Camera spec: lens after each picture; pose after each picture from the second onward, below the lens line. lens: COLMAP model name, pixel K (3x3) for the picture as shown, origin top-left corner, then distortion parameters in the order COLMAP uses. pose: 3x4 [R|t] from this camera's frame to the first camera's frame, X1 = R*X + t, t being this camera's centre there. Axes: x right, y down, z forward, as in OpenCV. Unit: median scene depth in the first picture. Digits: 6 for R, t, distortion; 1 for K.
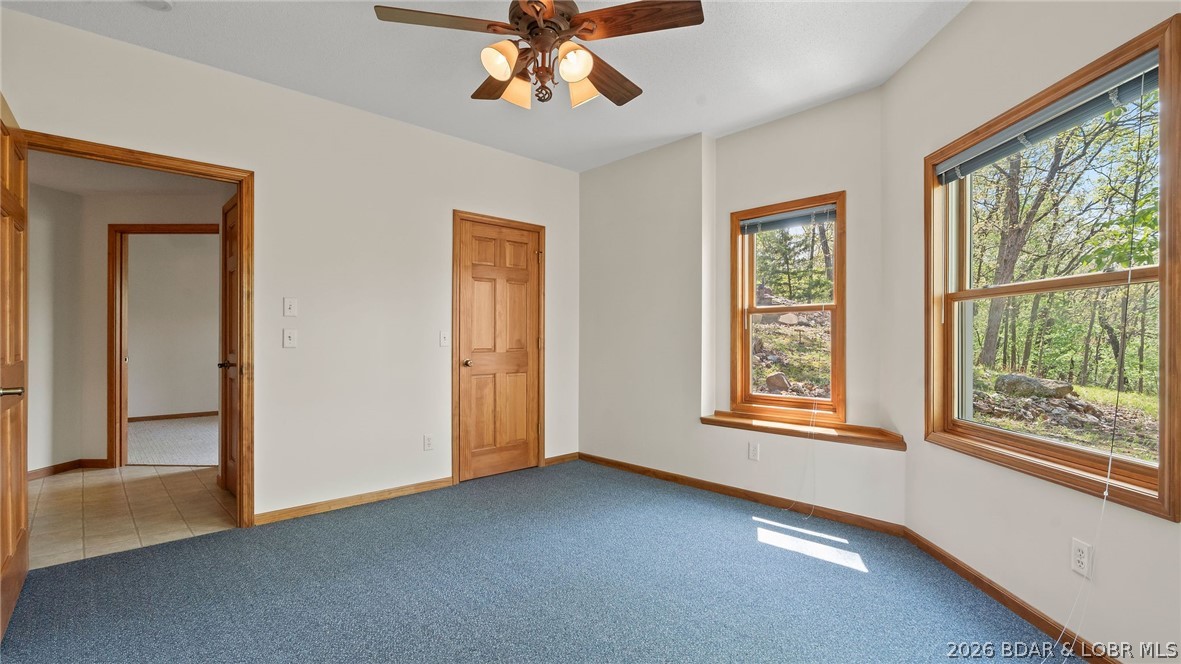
lens RADIAL K [[528.5, 0, 592.5], [0, 528.5, 338.8], [0, 0, 1]] dist [-0.004248, 0.000412]
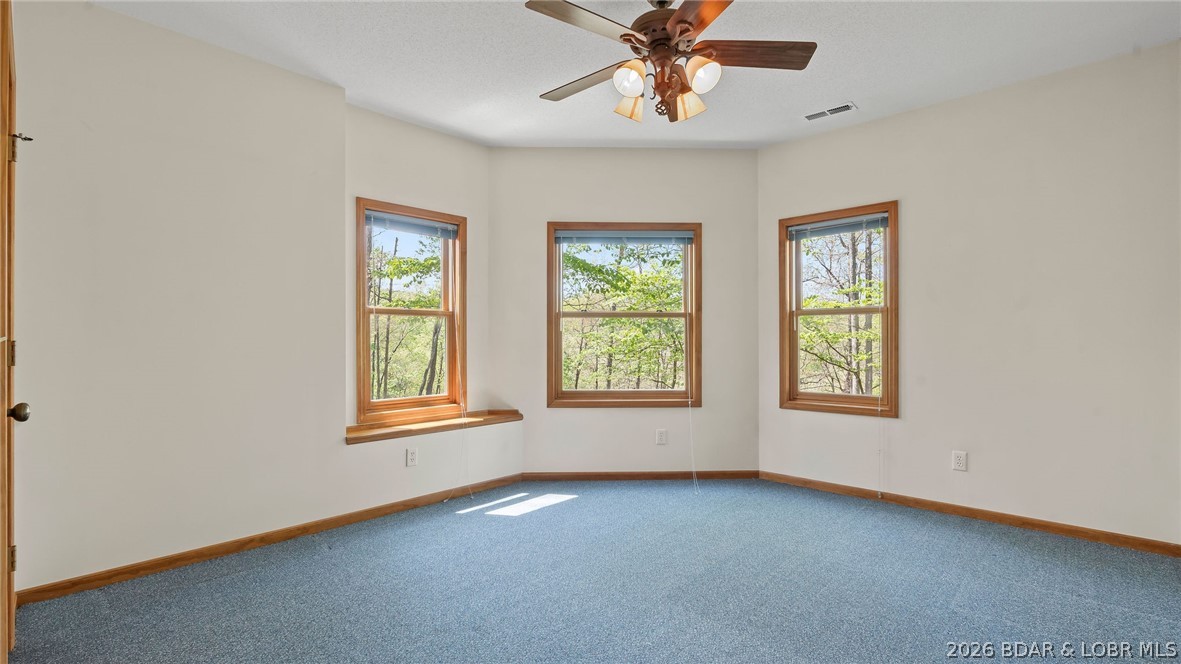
lens RADIAL K [[528.5, 0, 592.5], [0, 528.5, 338.8], [0, 0, 1]] dist [-0.004248, 0.000412]
pose [[-0.046267, 0.002969, 0.998925, -0.819512], [0.003556, 0.999990, -0.002807, -0.000325], [-0.998923, 0.003422, -0.046277, 0.856163]]
